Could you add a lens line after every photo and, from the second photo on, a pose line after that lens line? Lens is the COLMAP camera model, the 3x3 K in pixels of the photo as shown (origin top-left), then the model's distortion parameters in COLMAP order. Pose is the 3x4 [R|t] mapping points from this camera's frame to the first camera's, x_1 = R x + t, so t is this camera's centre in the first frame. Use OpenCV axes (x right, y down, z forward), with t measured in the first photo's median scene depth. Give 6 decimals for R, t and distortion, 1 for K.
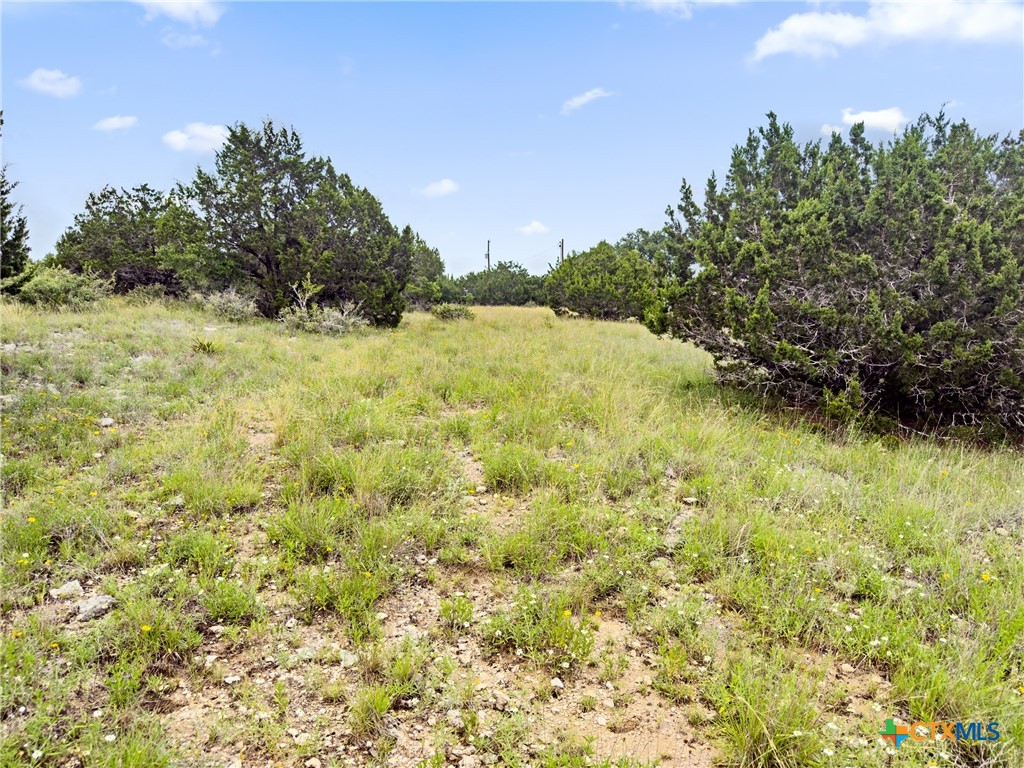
lens RADIAL K [[716.5, 0, 523.9], [0, 716.5, 369.9], [0, 0, 1]] dist [0.039917, -0.016943]
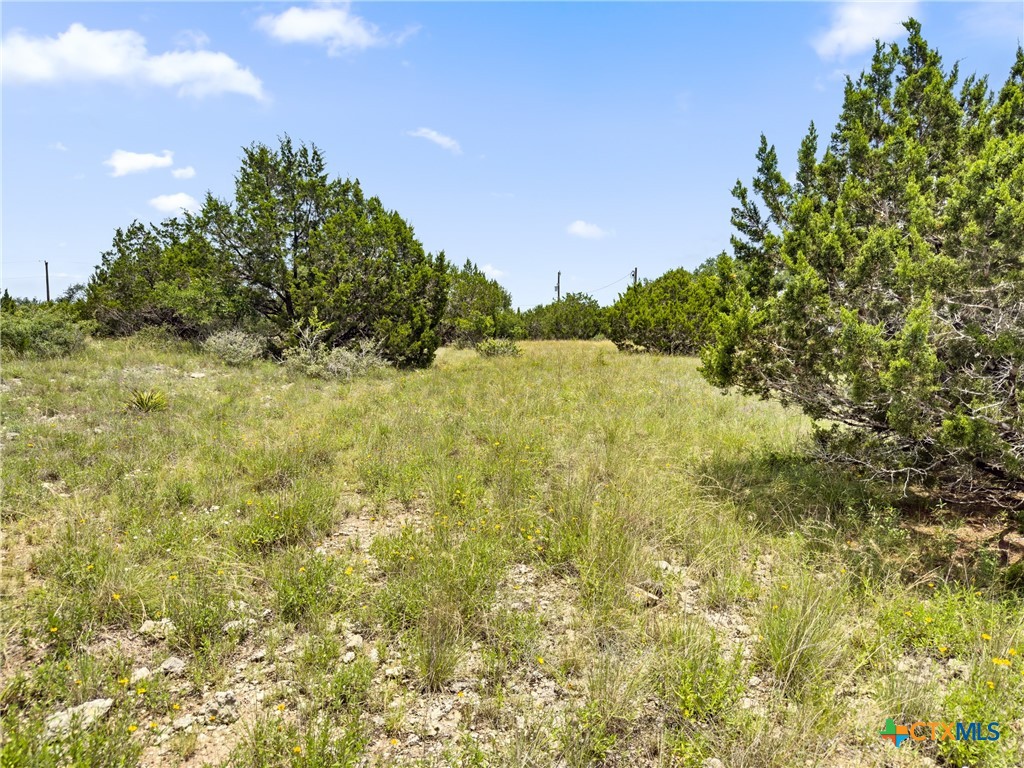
lens RADIAL K [[716.5, 0, 511.3], [0, 716.5, 409.5], [0, 0, 1]] dist [0.039917, -0.016943]
pose [[0.992006, -0.006430, -0.126028, 0.032418], [0.007493, 0.999940, 0.007963, -0.013919], [0.125969, -0.008844, 0.991995, 0.135329]]
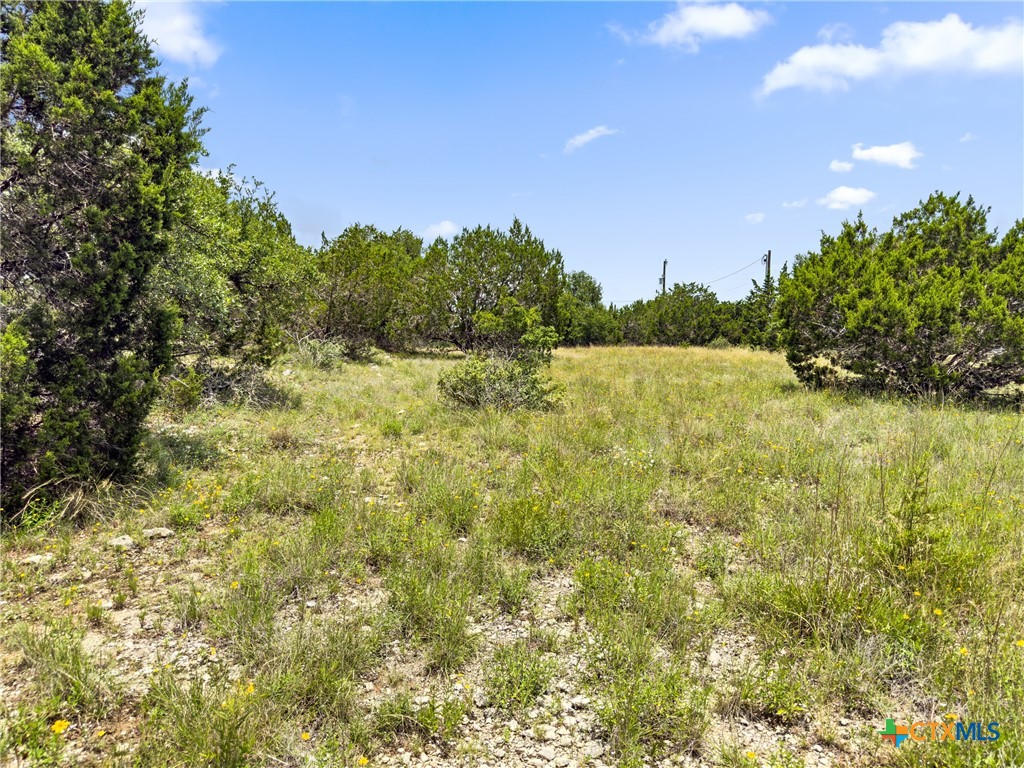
lens RADIAL K [[716.5, 0, 507.1], [0, 716.5, 385.5], [0, 0, 1]] dist [0.039917, -0.016943]
pose [[0.962821, 0.008219, -0.270015, -0.004765], [-0.015483, 0.999573, -0.024782, -0.083459], [0.269696, 0.028041, 0.962537, 0.789603]]
